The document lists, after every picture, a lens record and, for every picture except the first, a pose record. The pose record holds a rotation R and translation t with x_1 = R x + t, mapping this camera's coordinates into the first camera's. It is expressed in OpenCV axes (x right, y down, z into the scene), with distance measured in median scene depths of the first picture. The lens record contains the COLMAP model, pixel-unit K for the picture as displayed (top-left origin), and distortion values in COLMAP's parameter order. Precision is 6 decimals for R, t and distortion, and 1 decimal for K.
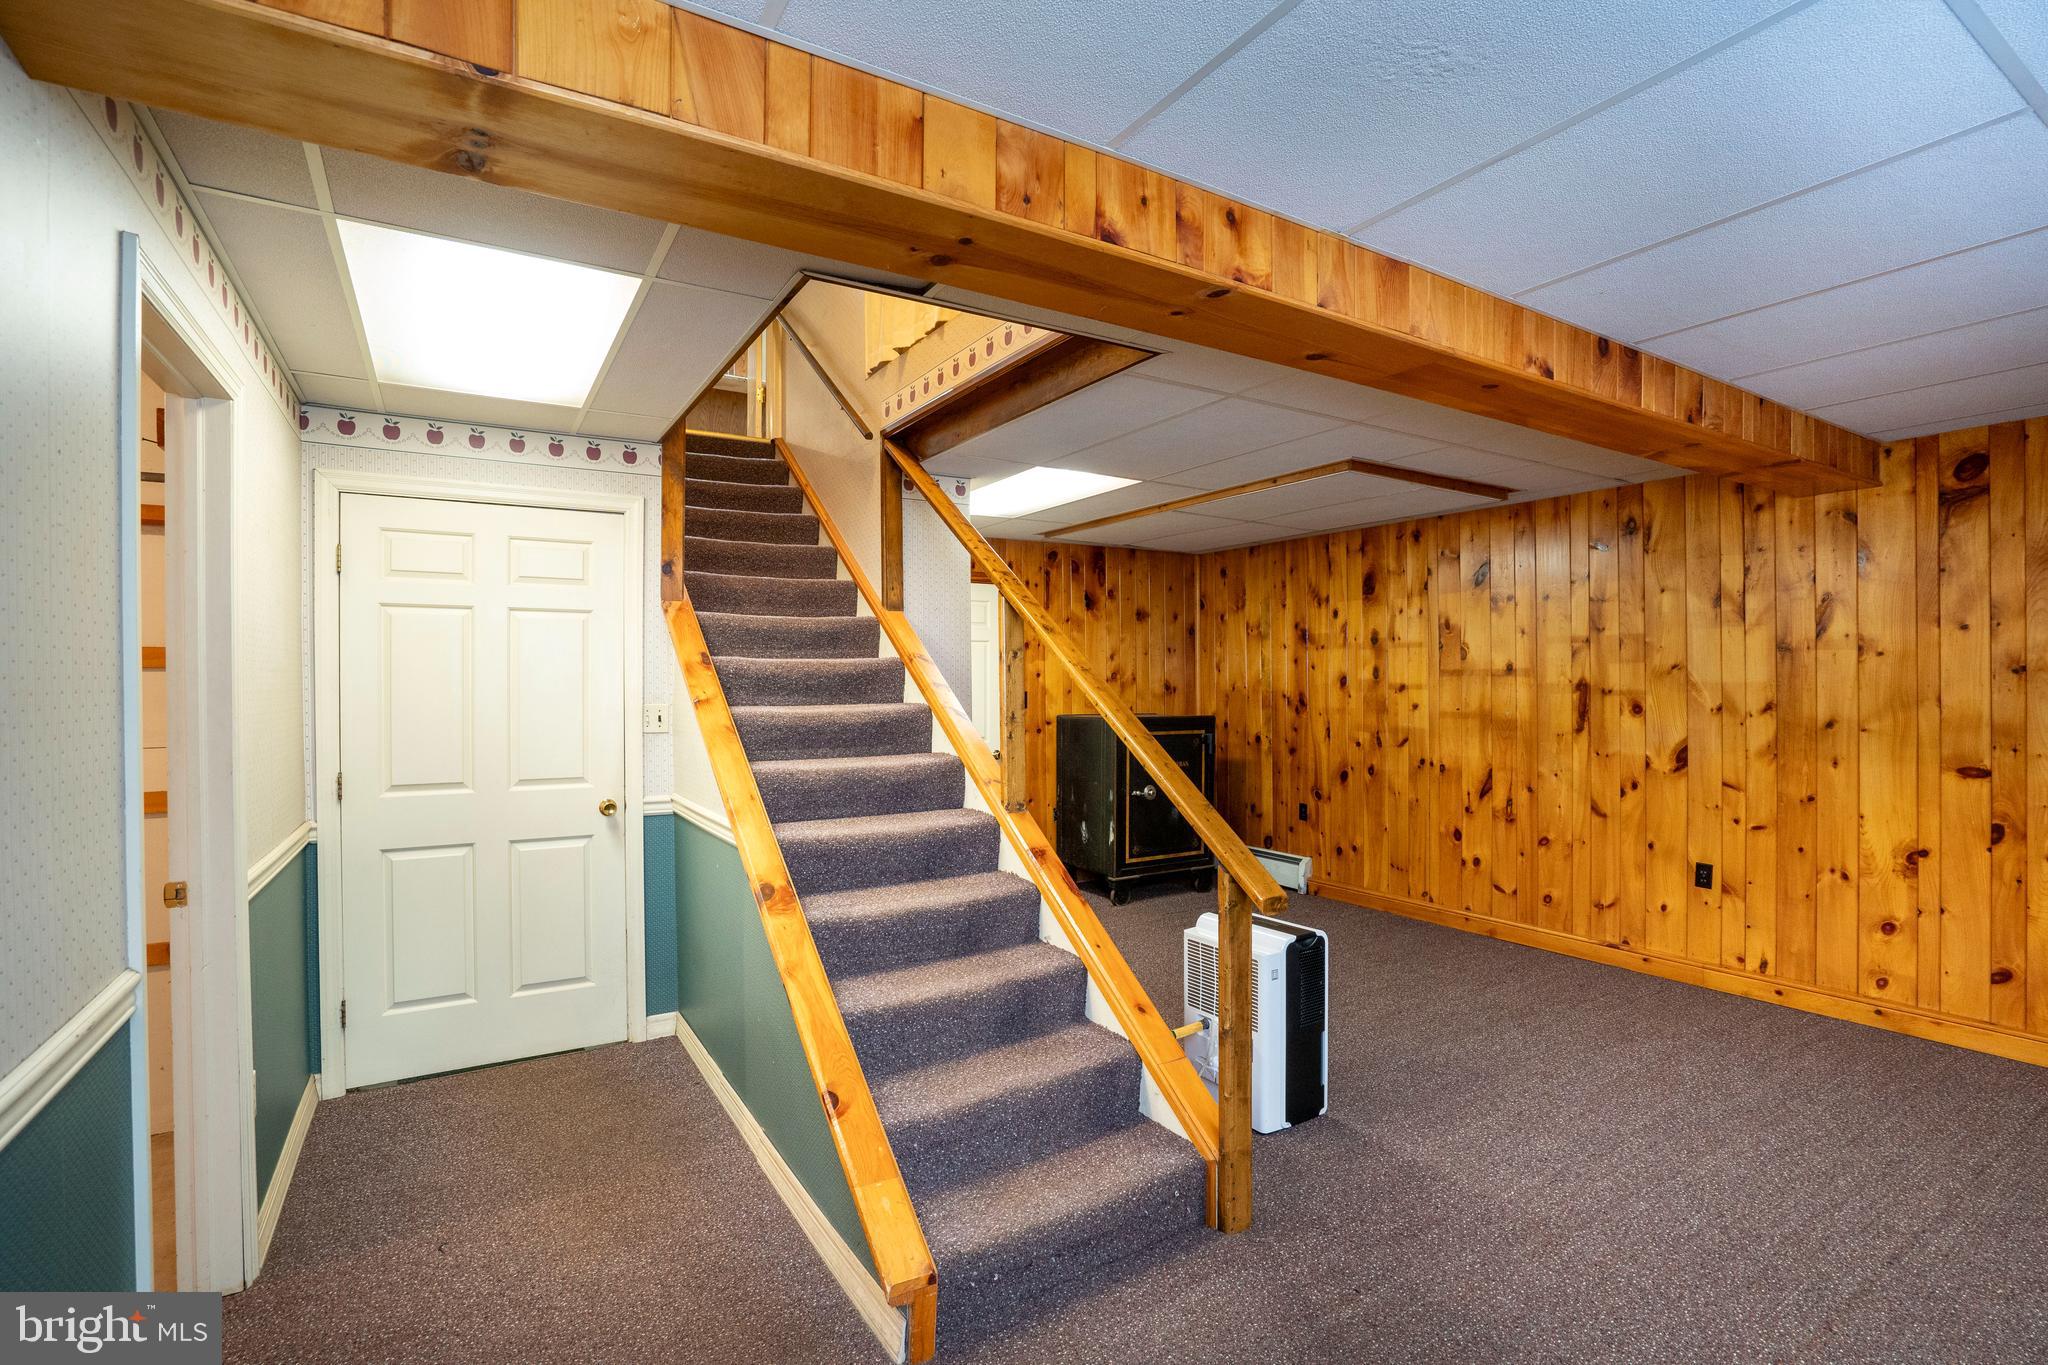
lens RADIAL K [[943.2, 0, 1023.7], [0, 943.2, 687.4], [0, 0, 1]] dist [-0.041711, 0.005134]
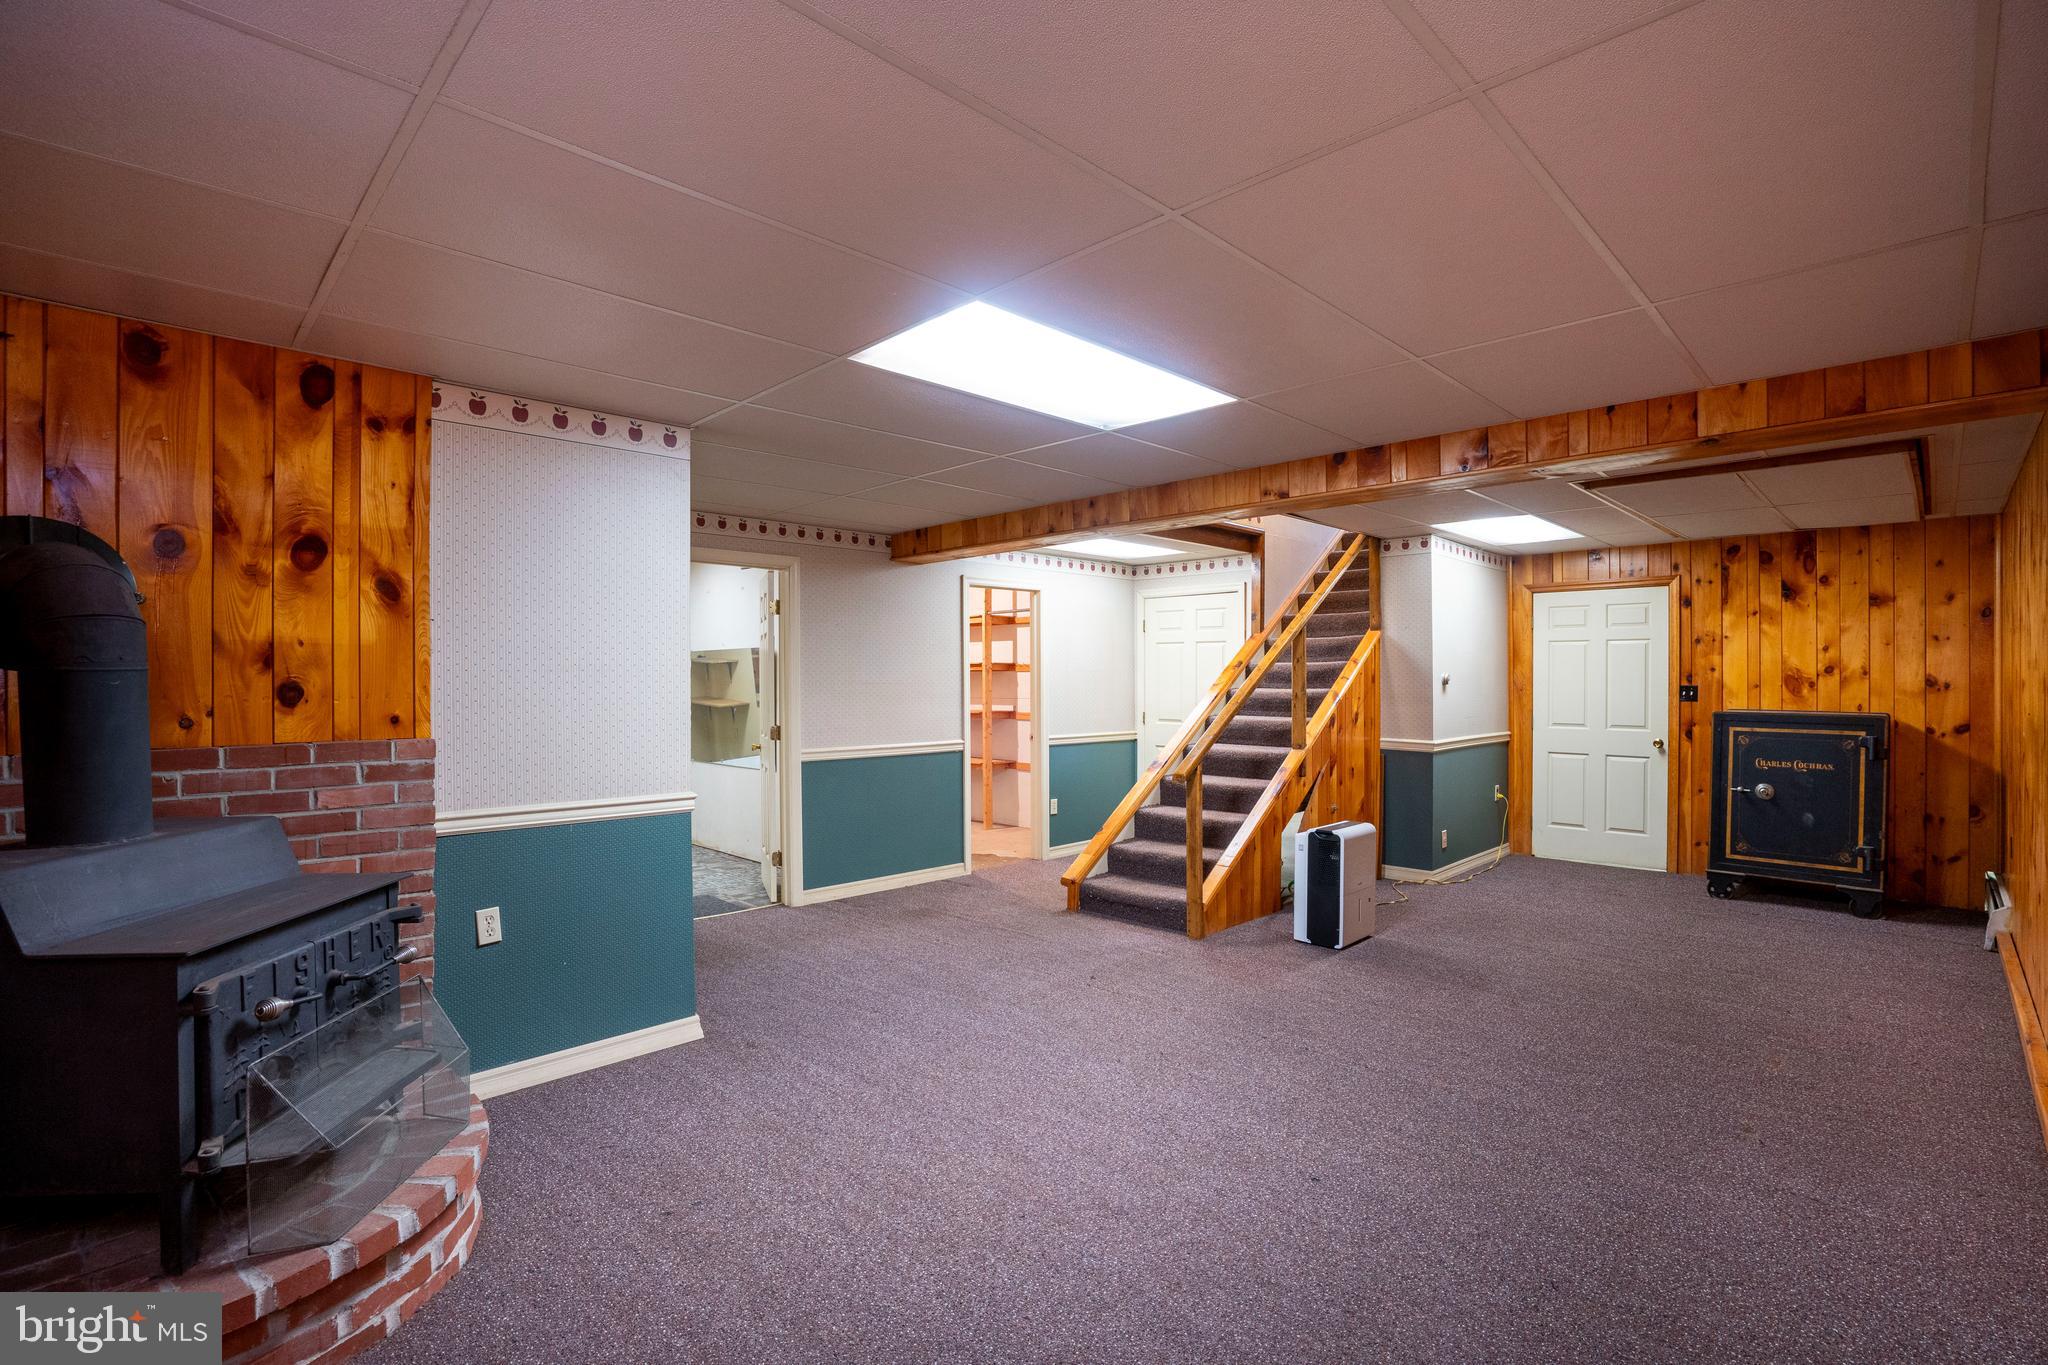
lens RADIAL K [[943.2, 0, 1038.8], [0, 943.2, 676.8], [0, 0, 1]] dist [-0.041711, 0.005134]
pose [[0.249007, 0.007759, -0.968470, 0.784443], [-0.003252, 0.999969, 0.007175, -0.009474], [0.968496, 0.001363, 0.249025, 0.043223]]
